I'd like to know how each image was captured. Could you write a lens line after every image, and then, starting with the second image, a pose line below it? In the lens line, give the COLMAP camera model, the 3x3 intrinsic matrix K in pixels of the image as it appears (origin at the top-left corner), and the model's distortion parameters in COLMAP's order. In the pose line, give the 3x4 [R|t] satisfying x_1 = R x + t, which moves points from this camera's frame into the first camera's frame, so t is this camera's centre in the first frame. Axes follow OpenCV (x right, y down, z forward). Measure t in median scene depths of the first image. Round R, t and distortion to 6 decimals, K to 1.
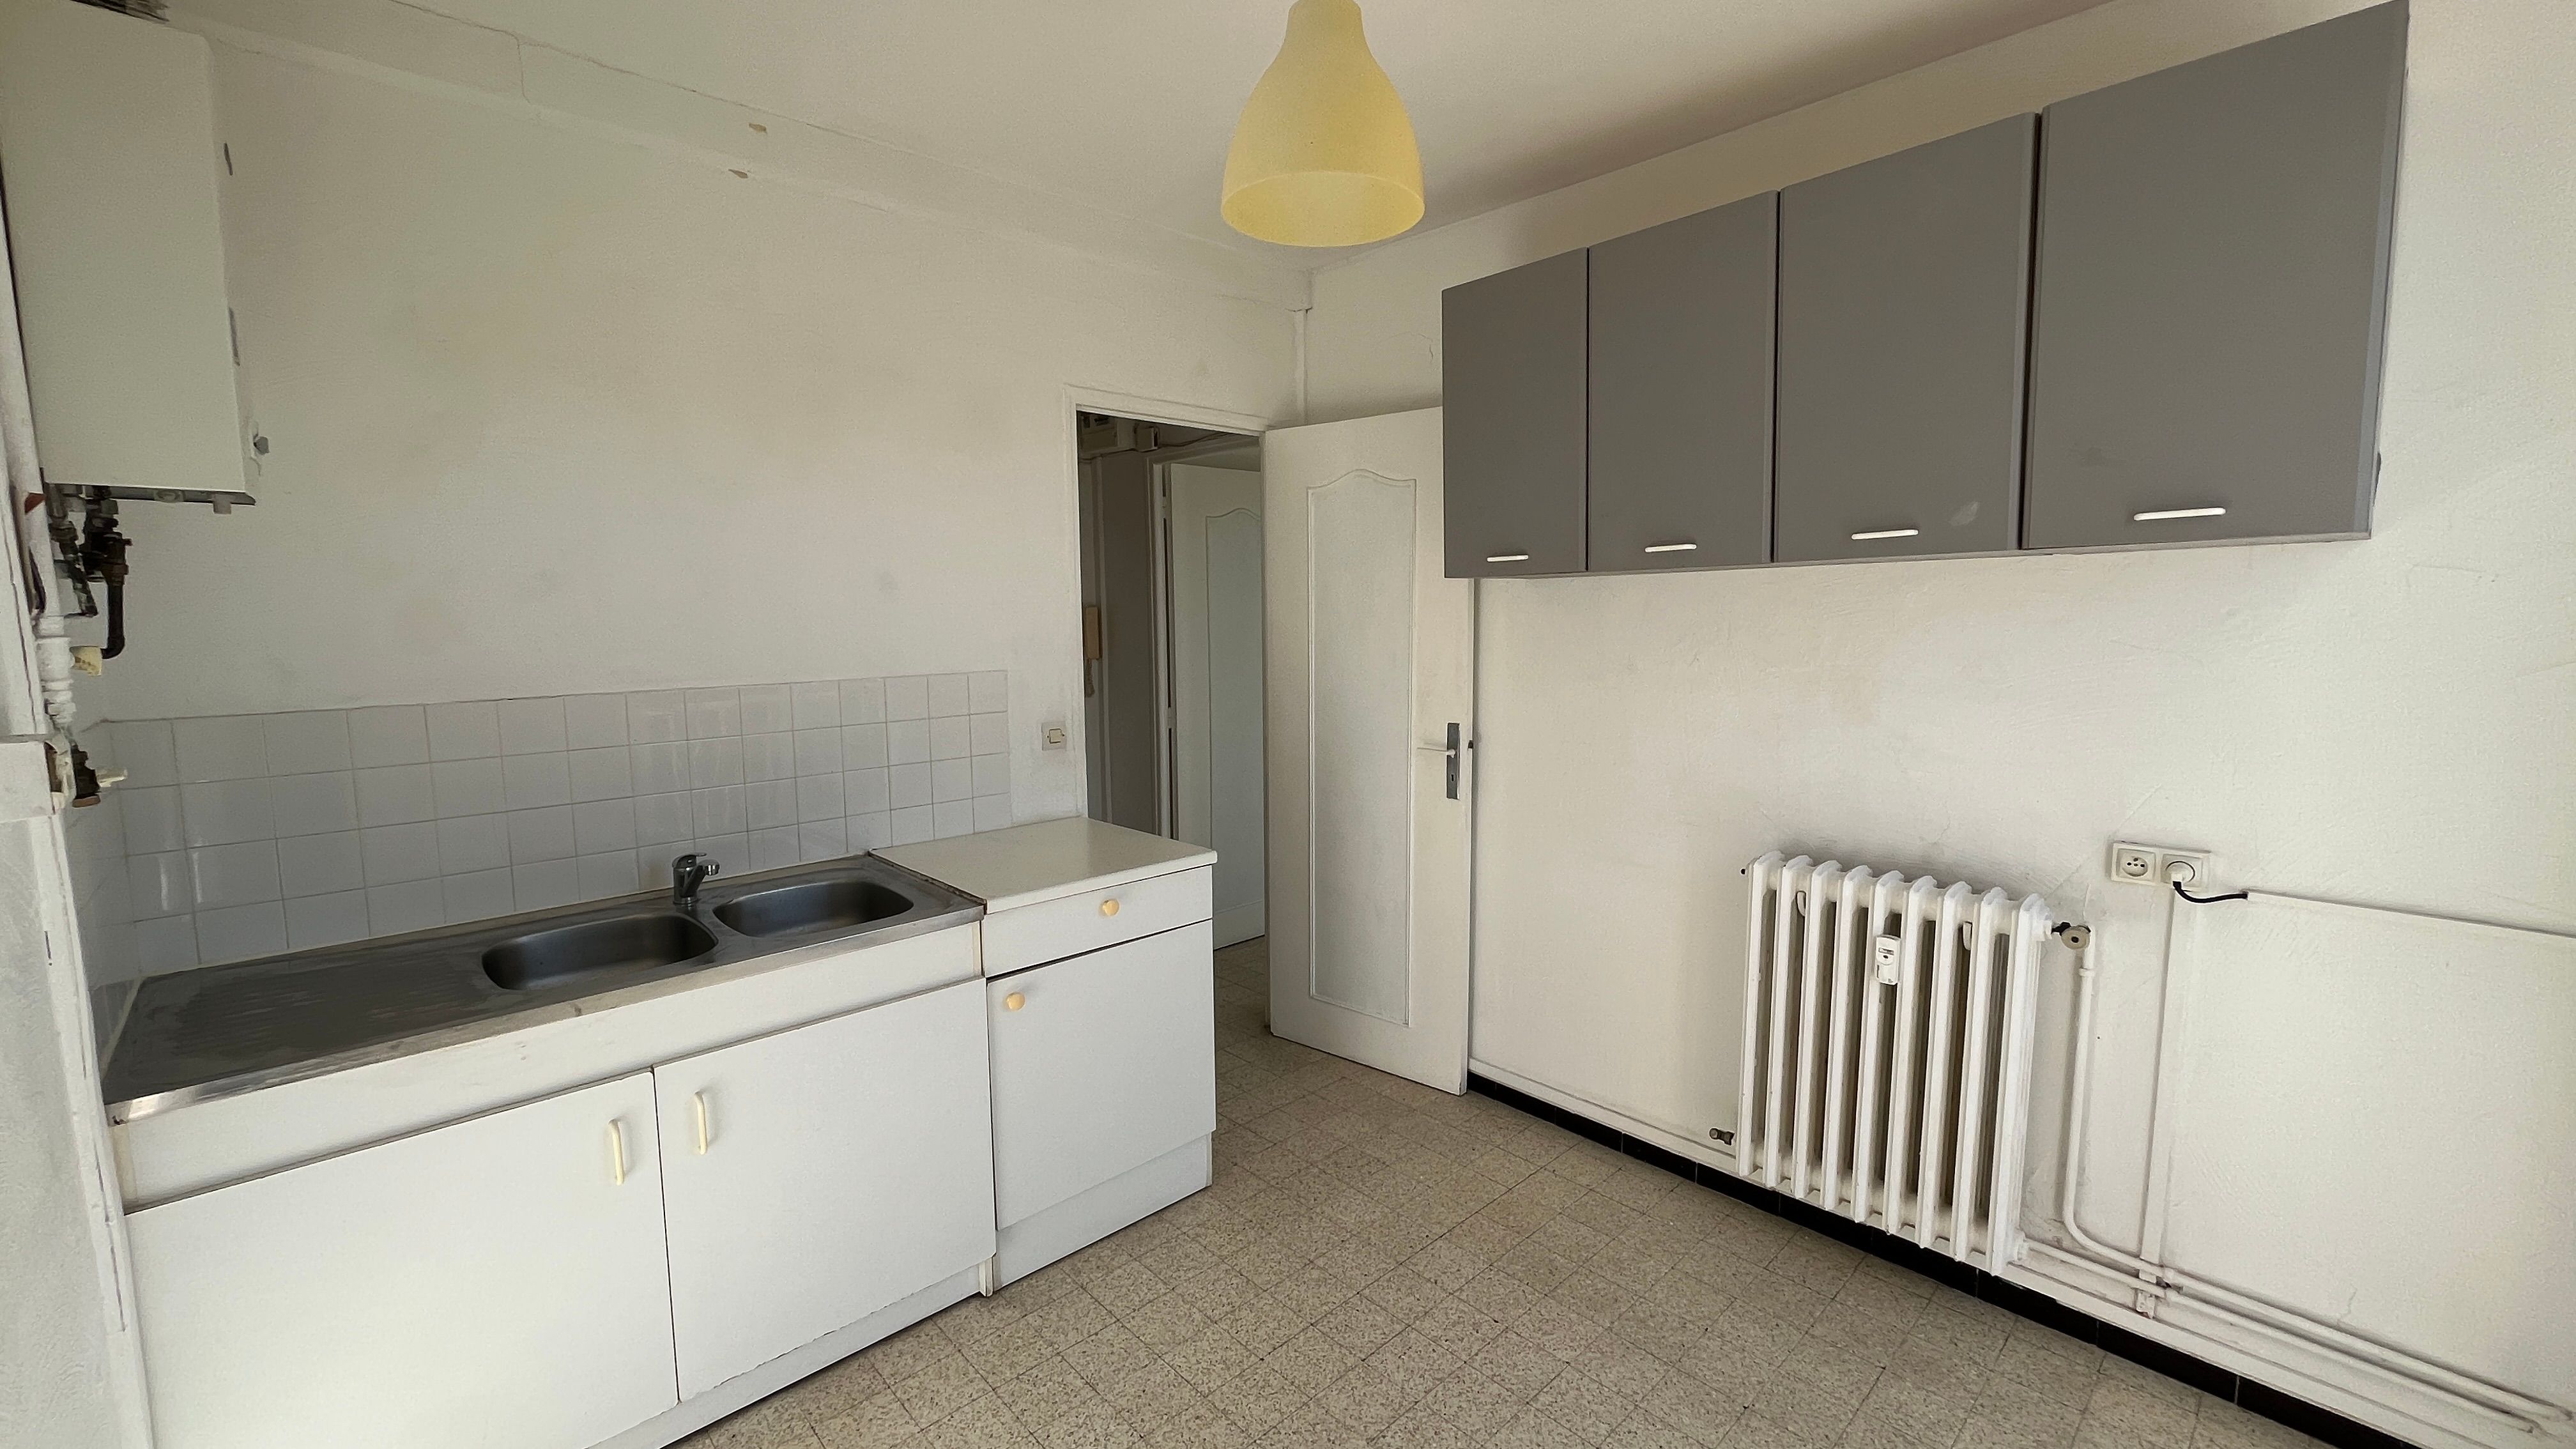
lens RADIAL K [[1039.3, 0, 1271.7], [0, 1039.3, 717.2], [0, 0, 1]] dist [0.001878, 0.000187]
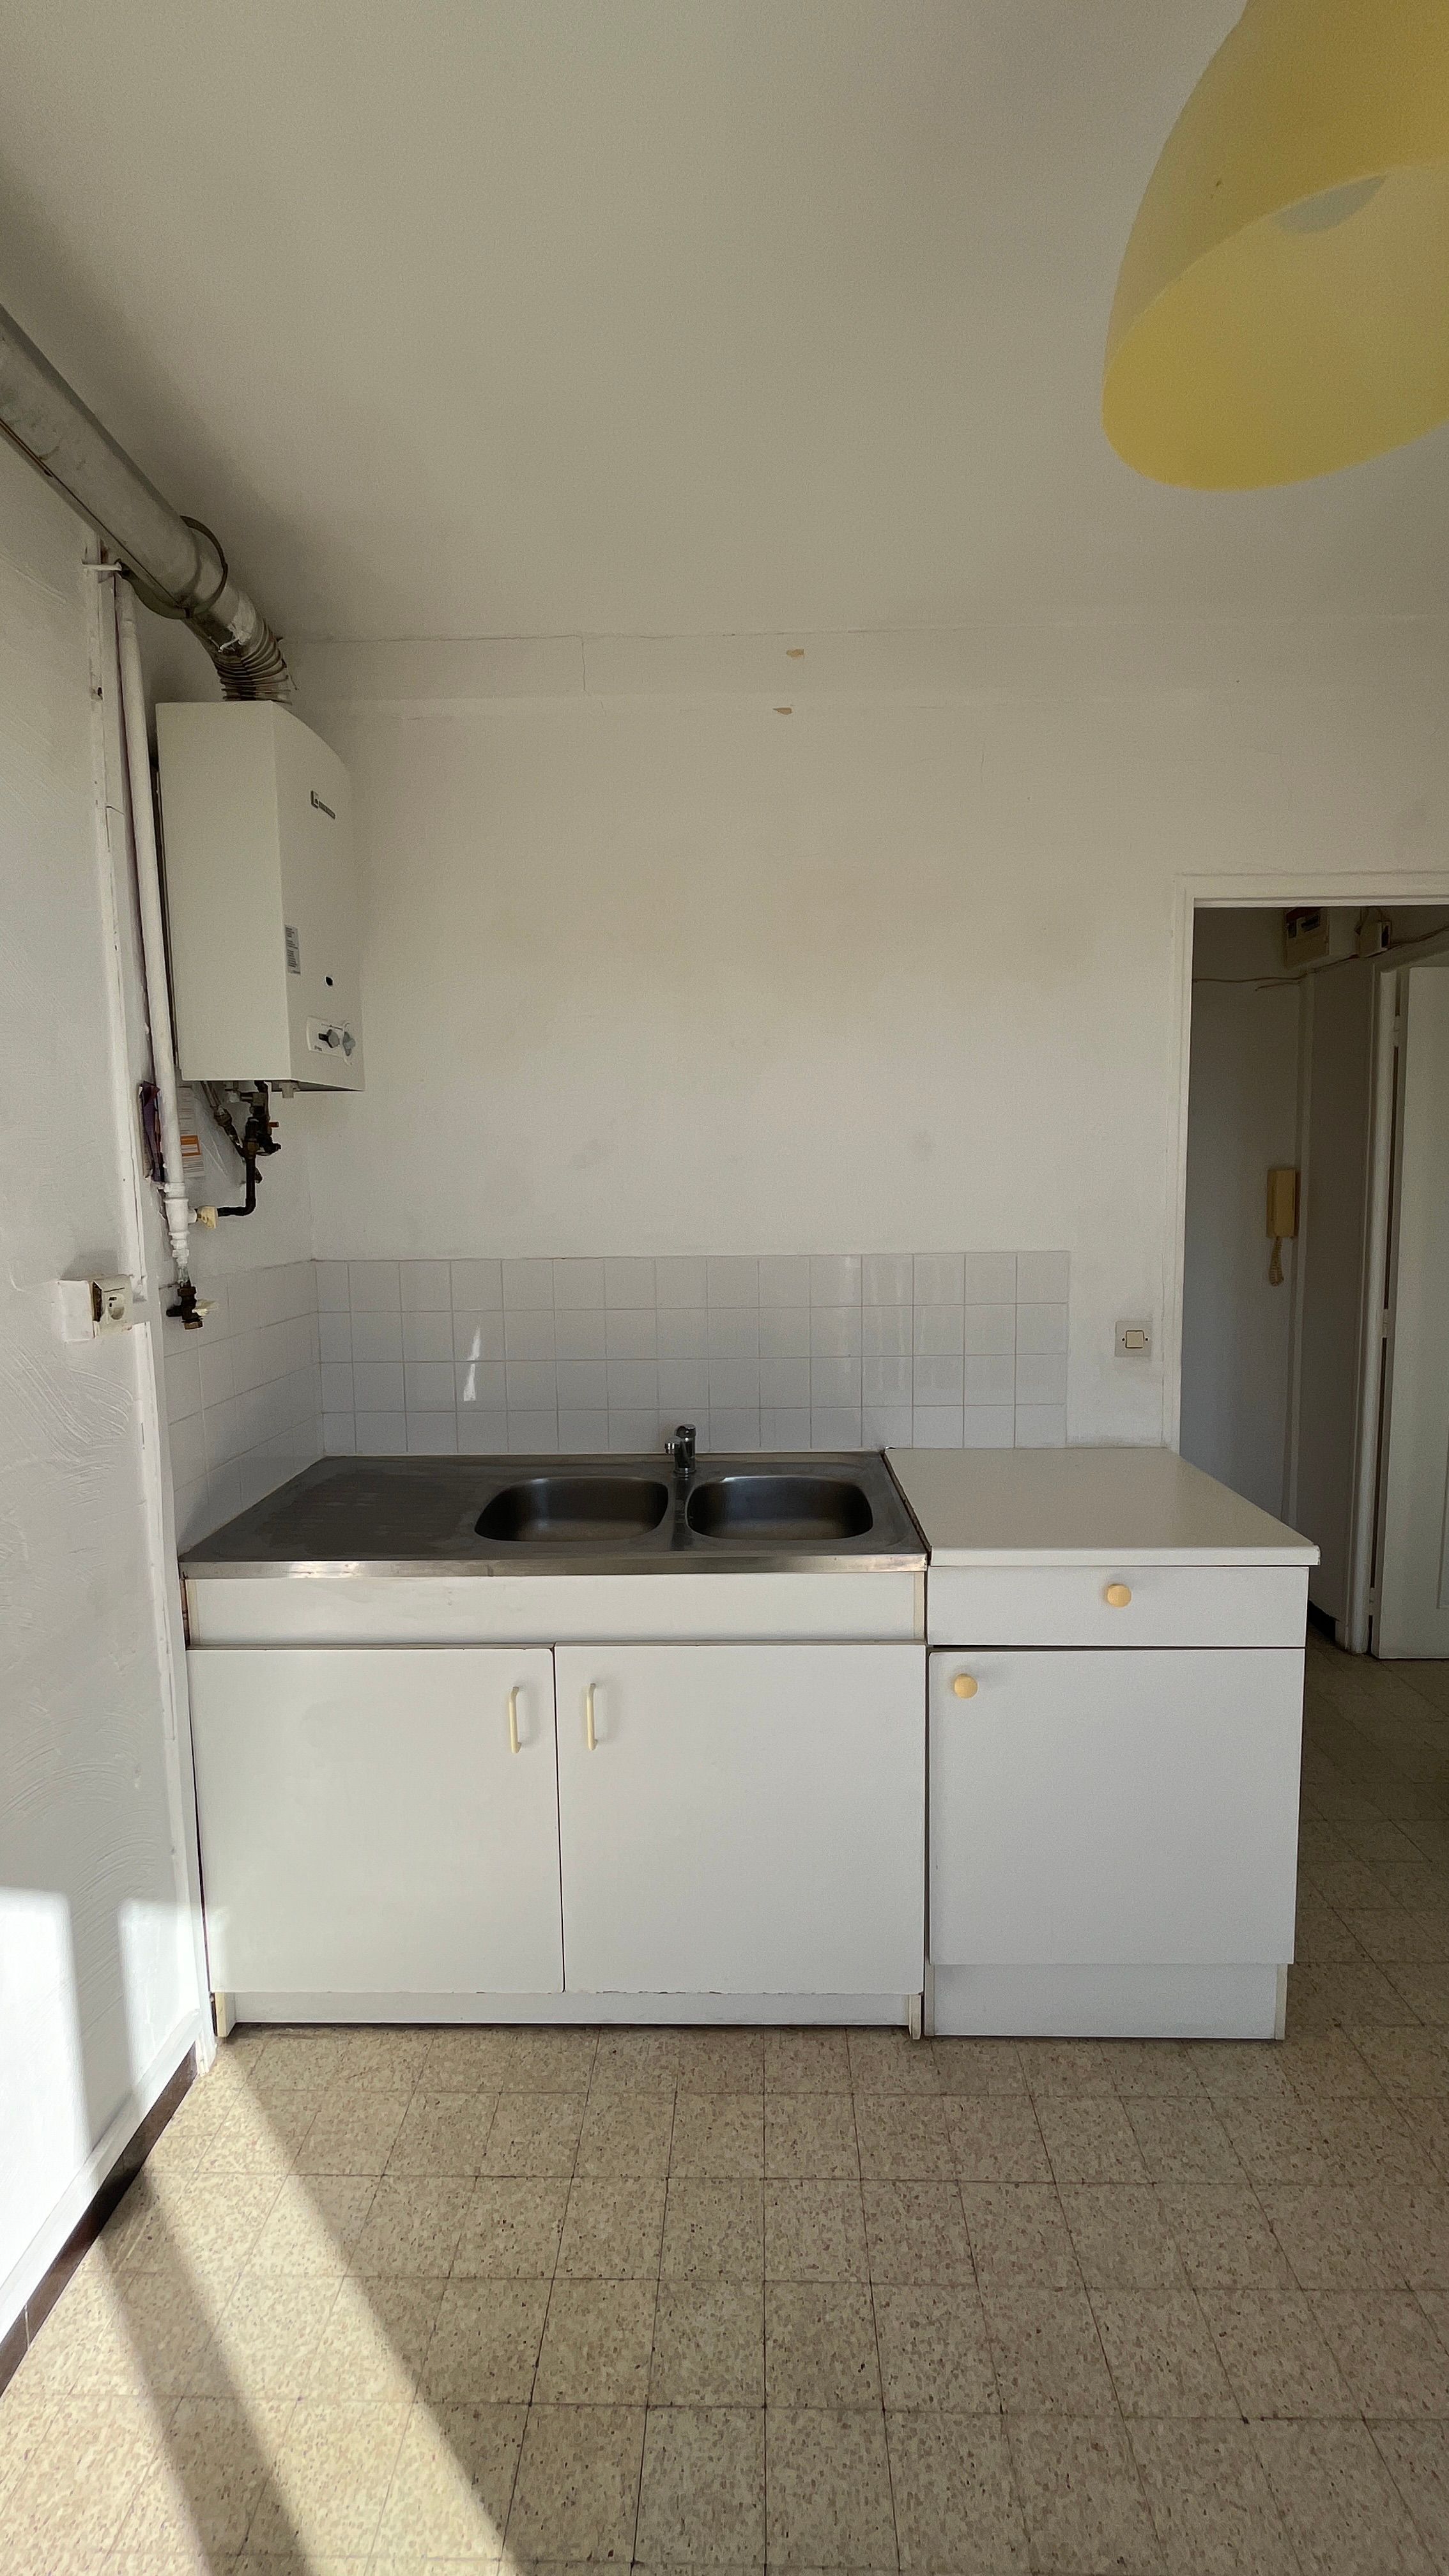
lens RADIAL K [[1039.3, 0, 730.7], [0, 1039.3, 1273.9], [0, 0, 1]] dist [0.001878, 0.000187]
pose [[0.719403, 0.067287, -0.691326, 0.139805], [-0.070202, 0.997244, 0.024009, -0.036629], [0.691036, 0.031260, 0.722144, 0.315356]]
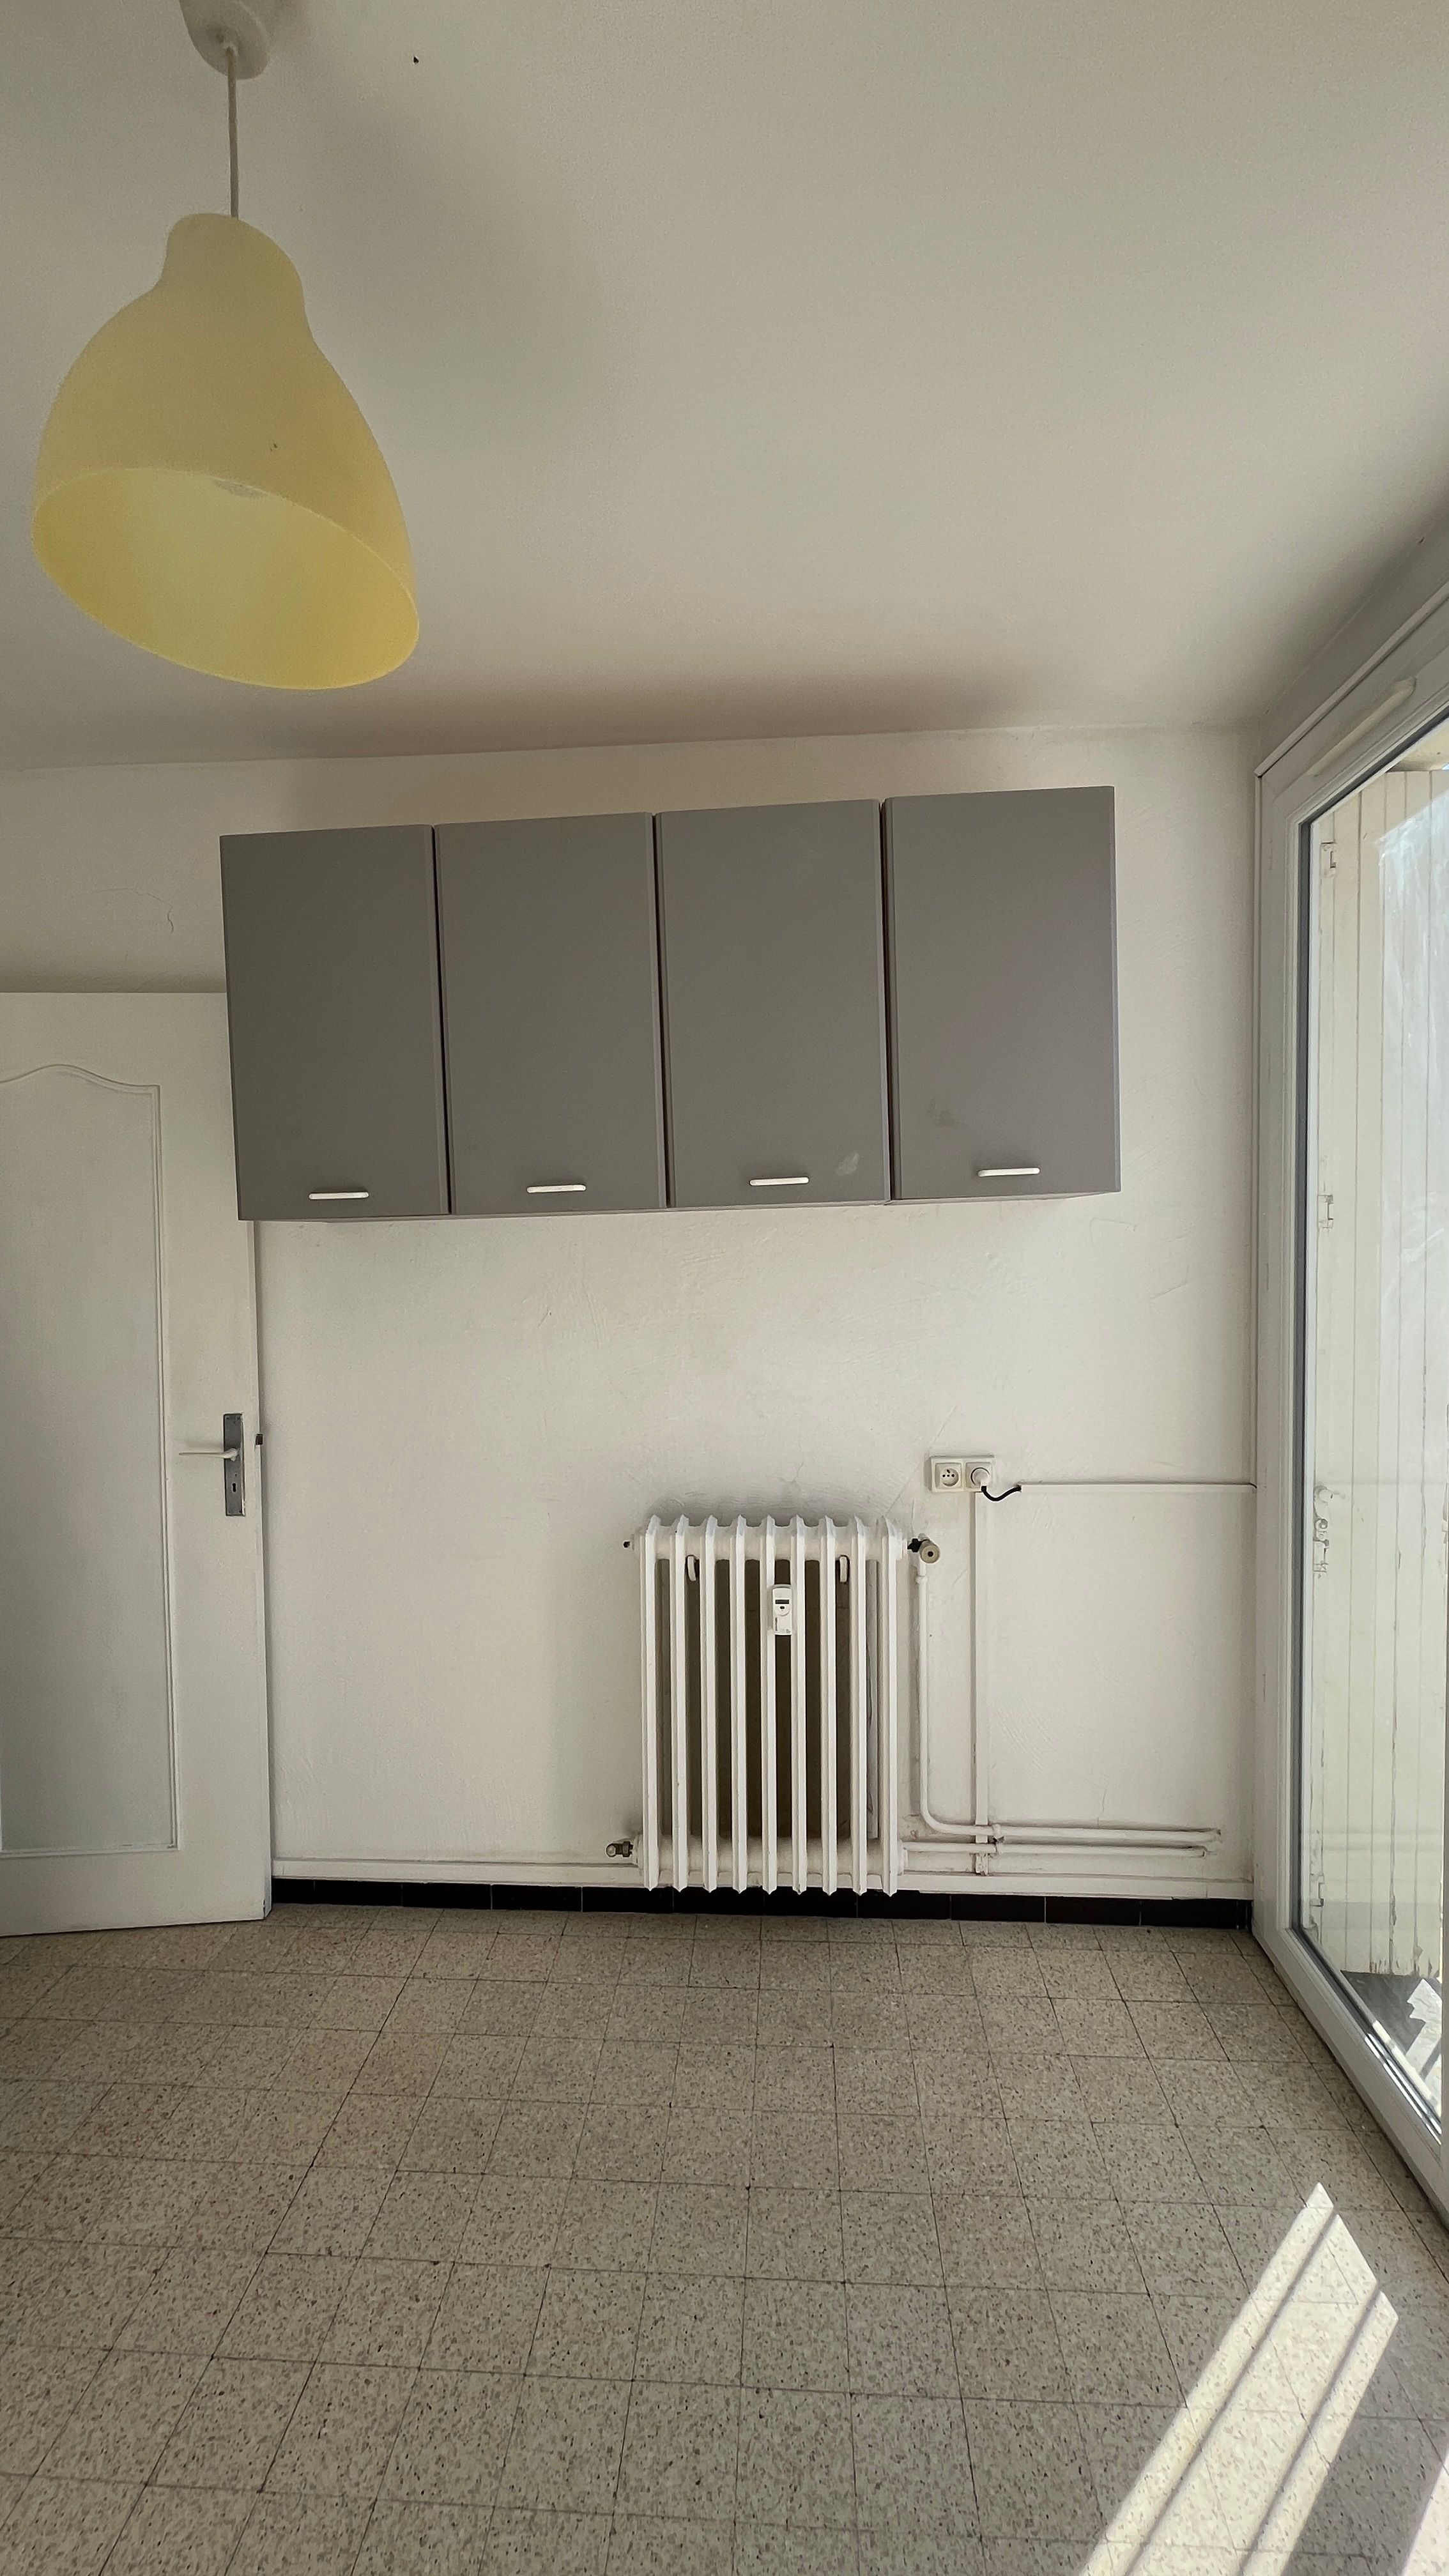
lens RADIAL K [[1039.3, 0, 730.7], [0, 1039.3, 1273.9], [0, 0, 1]] dist [0.001878, 0.000187]
pose [[0.724013, -0.025612, 0.689310, -0.108360], [0.084844, 0.995029, -0.052144, -0.034417], [-0.684548, 0.096237, 0.722587, 0.279896]]
